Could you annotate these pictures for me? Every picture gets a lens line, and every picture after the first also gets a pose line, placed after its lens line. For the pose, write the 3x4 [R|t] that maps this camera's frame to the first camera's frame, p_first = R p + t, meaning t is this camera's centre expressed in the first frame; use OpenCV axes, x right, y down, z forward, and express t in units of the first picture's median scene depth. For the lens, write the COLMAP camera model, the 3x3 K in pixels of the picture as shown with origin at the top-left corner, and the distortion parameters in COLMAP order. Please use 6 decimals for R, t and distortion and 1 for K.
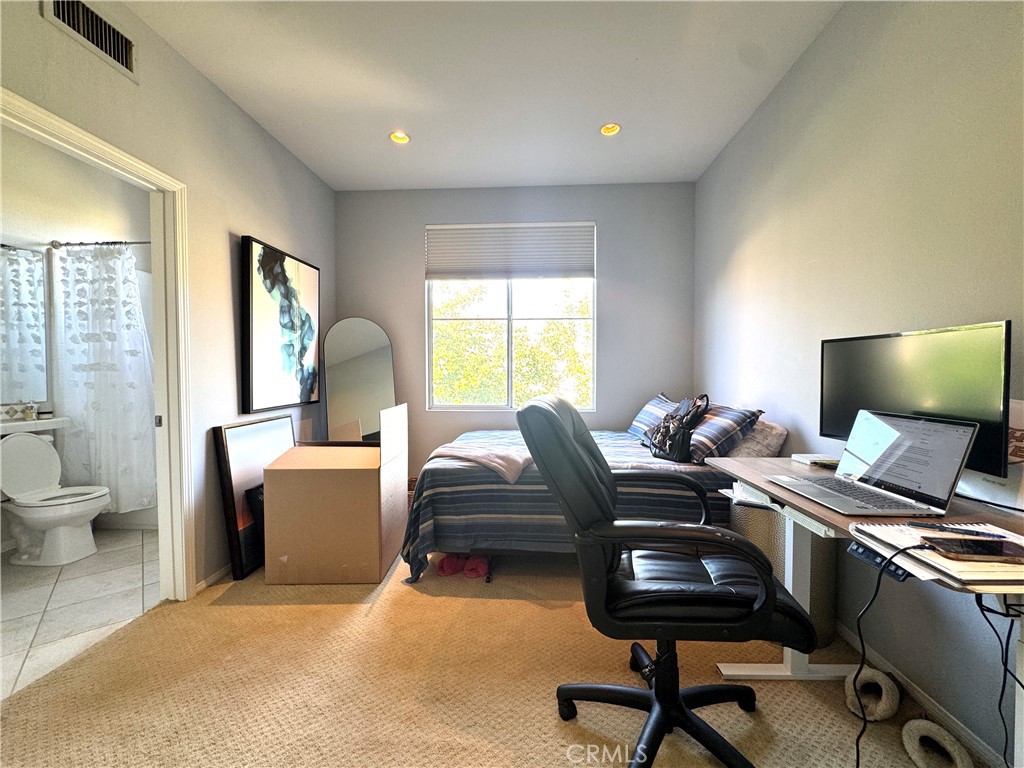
lens RADIAL K [[412.1, 0, 512.0], [0, 412.1, 384.0], [0, 0, 1]] dist [-0.006469, 0.000981]
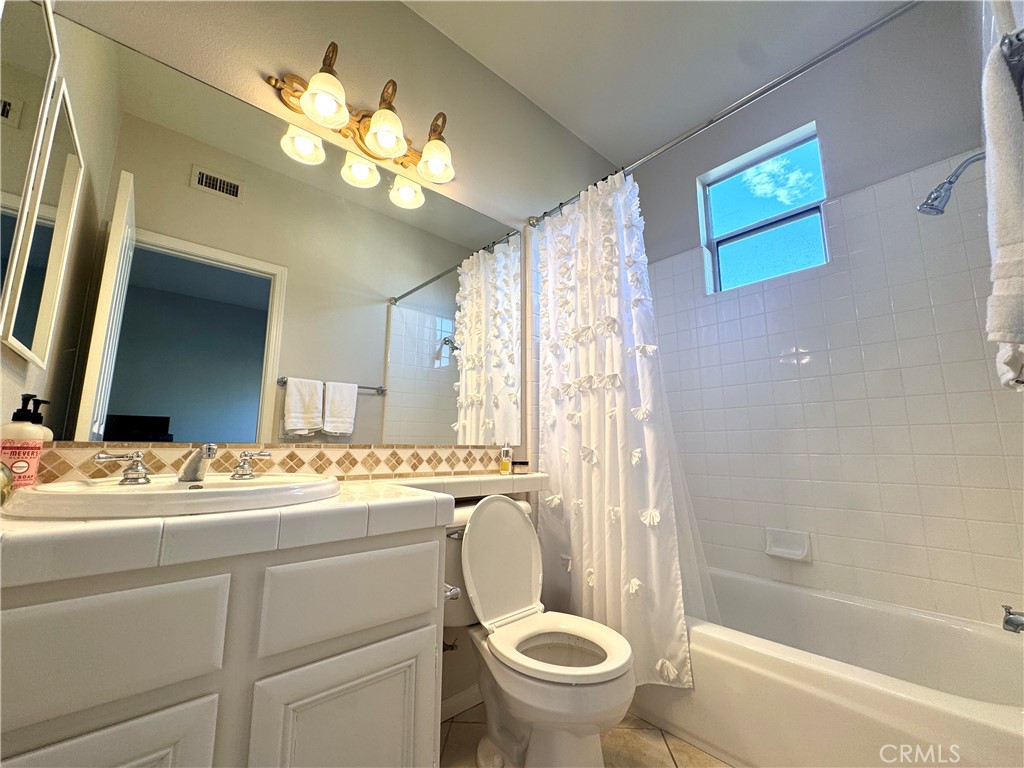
lens RADIAL K [[412.1, 0, 512.0], [0, 412.1, 384.0], [0, 0, 1]] dist [-0.006469, 0.000981]
pose [[0.712366, -0.099000, -0.694791, -0.718538], [-0.024610, 0.985868, -0.165708, 0.056727], [0.701377, 0.135143, 0.699862, 0.549345]]
